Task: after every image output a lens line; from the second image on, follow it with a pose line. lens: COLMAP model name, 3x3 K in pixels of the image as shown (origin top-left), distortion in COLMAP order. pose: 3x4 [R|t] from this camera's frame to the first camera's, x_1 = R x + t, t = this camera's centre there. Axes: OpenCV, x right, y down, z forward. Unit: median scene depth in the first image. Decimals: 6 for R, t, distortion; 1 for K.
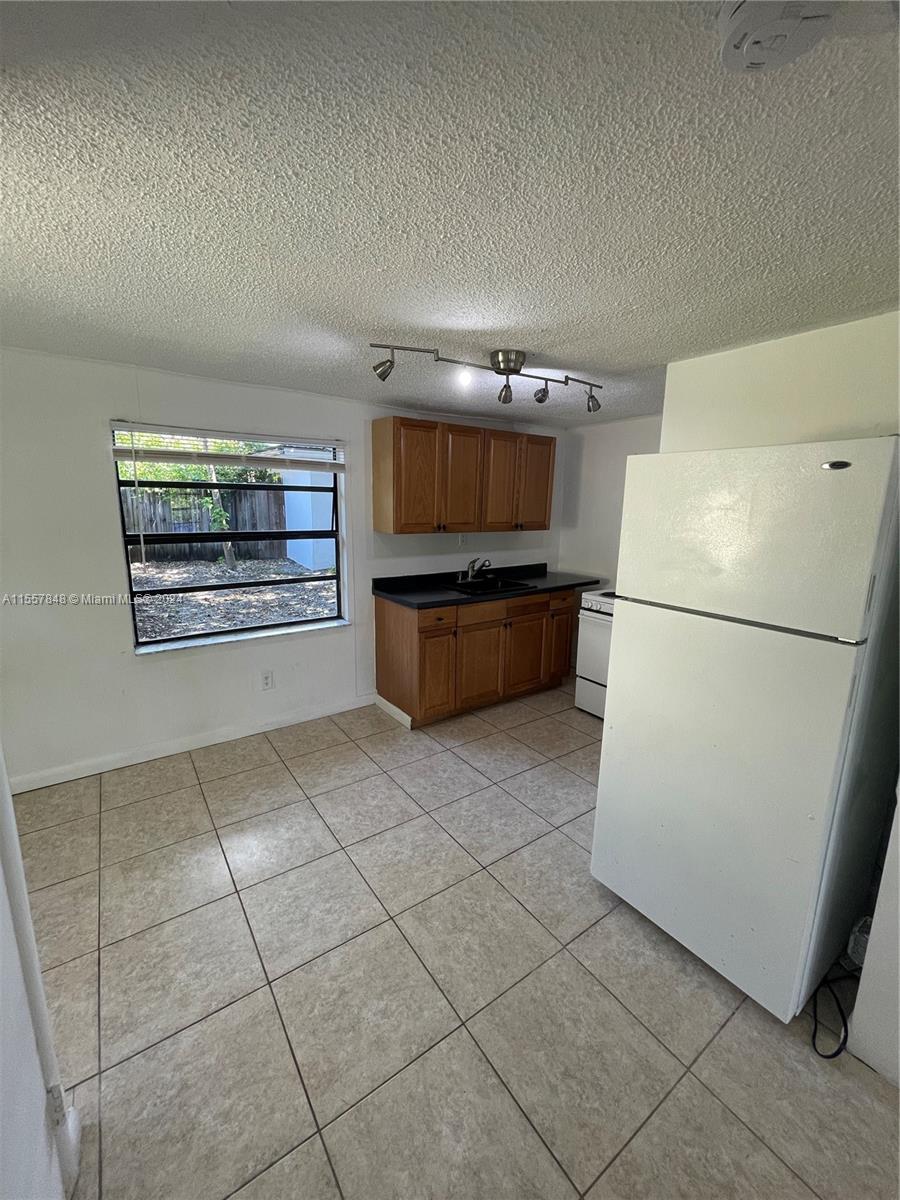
lens RADIAL K [[484.7, 0, 445.3], [0, 484.7, 594.5], [0, 0, 1]] dist [-0.003597, -0.000245]
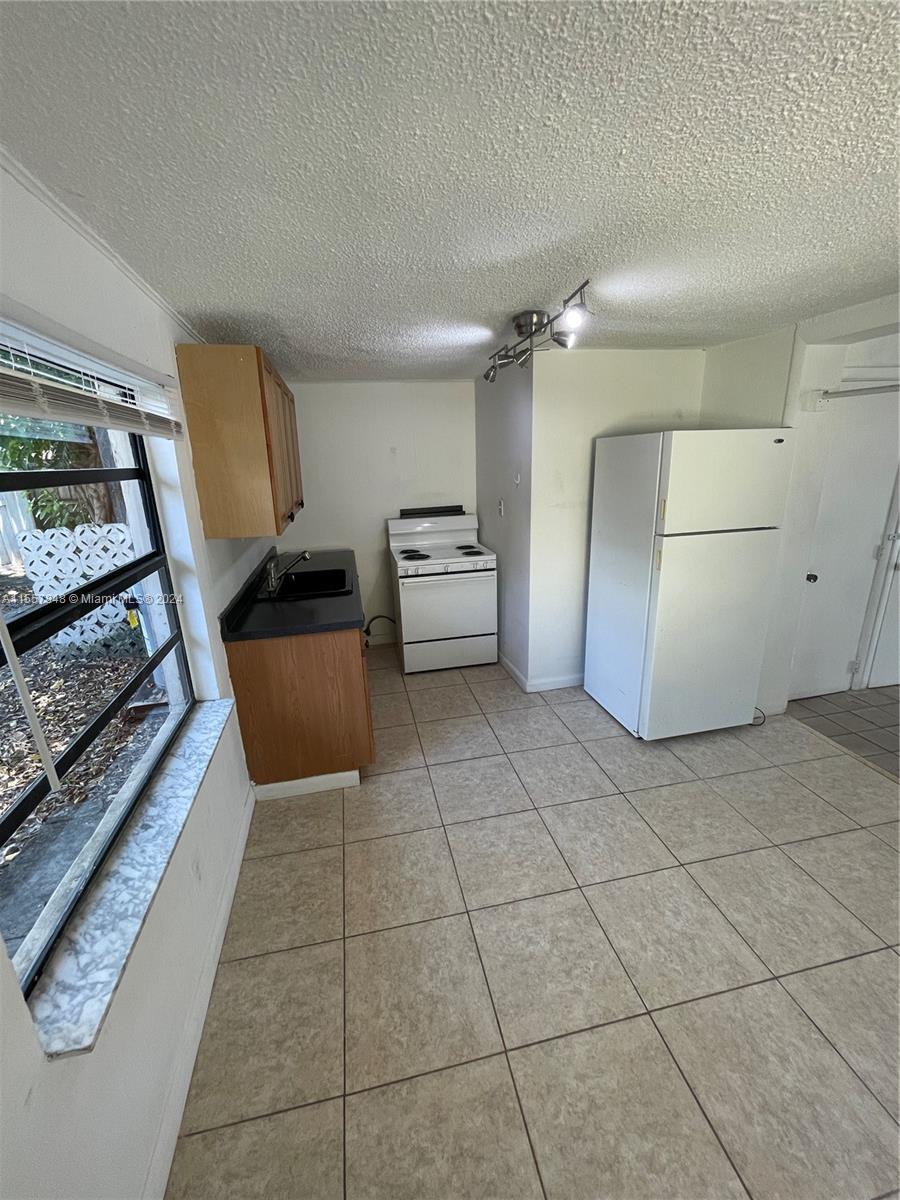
lens RADIAL K [[484.2, 0, 449.5], [0, 484.2, 593.4], [0, 0, 1]] dist [0.000019, -0.000247]
pose [[0.389896, -0.280473, 0.877107, -0.588558], [0.213763, 0.954036, 0.210049, -0.133750], [-0.895704, 0.105595, 0.431930, 0.504302]]
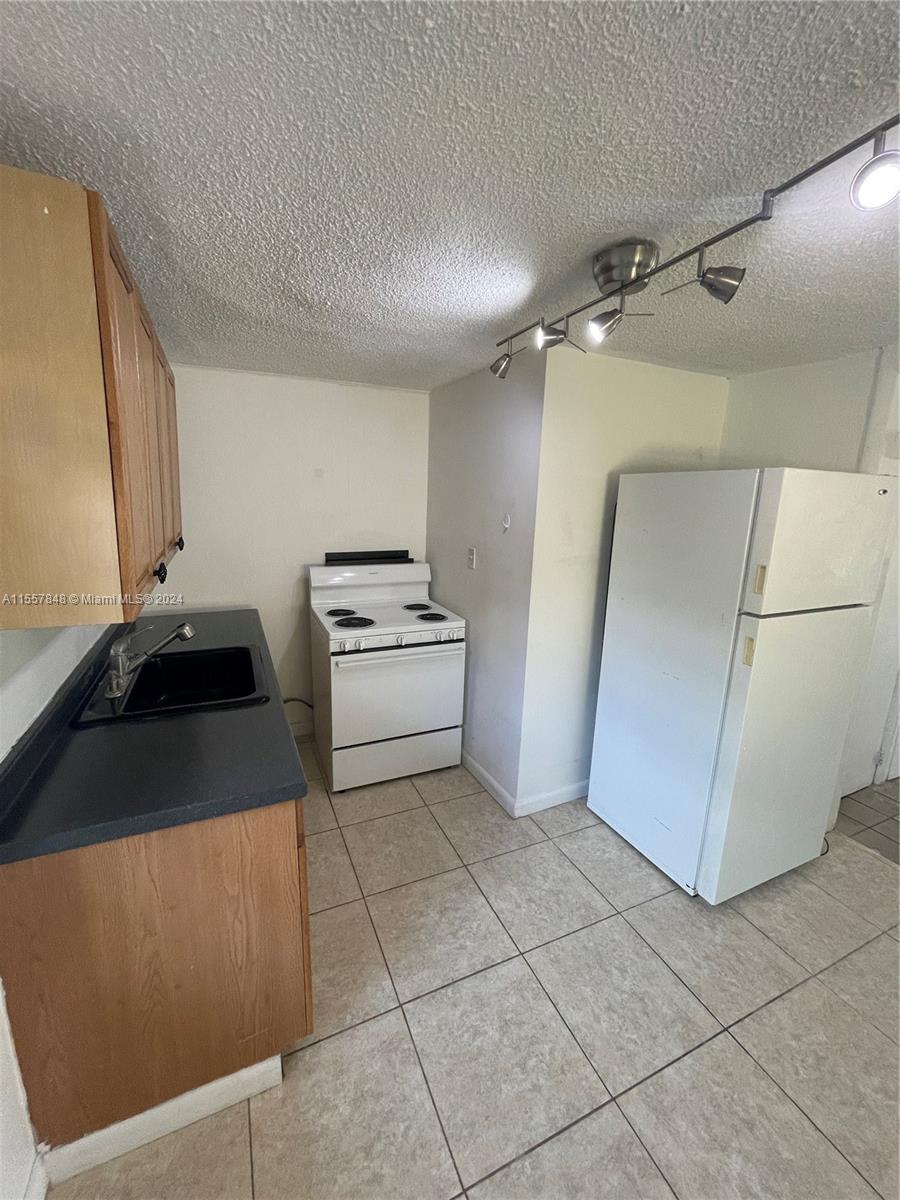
lens RADIAL K [[484.3, 0, 447.6], [0, 484.3, 594.4], [0, 0, 1]] dist [-0.004027, -0.000049]
pose [[0.186257, -0.210788, 0.959623, -0.337579], [0.158209, 0.970403, 0.182449, -0.158730], [-0.969679, 0.117839, 0.214093, 0.720758]]
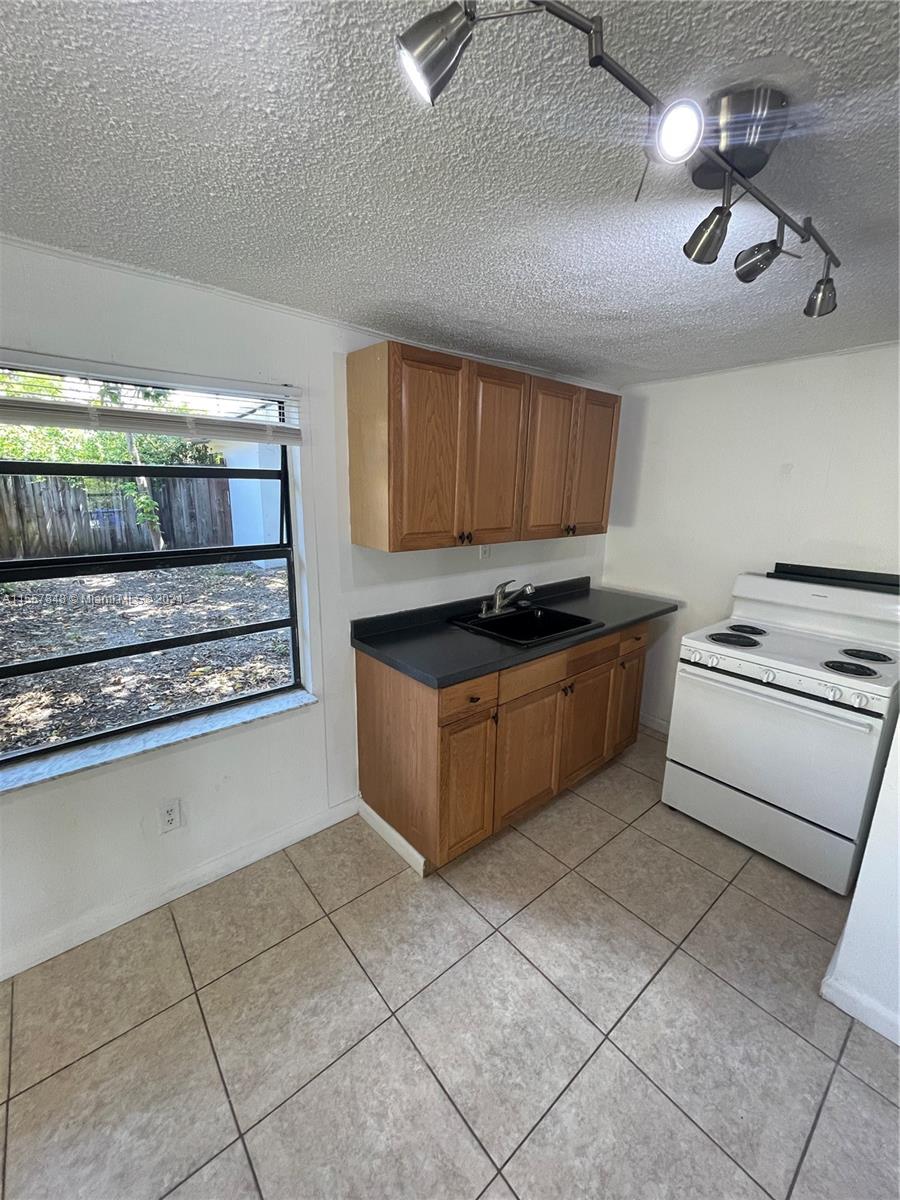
lens RADIAL K [[484.7, 0, 445.3], [0, 484.7, 594.5], [0, 0, 1]] dist [-0.003597, -0.000245]
pose [[0.996838, -0.017586, 0.077496, -0.083225], [0.014952, 0.999295, 0.034449, -0.090204], [-0.078048, -0.033182, 0.996397, 0.402866]]
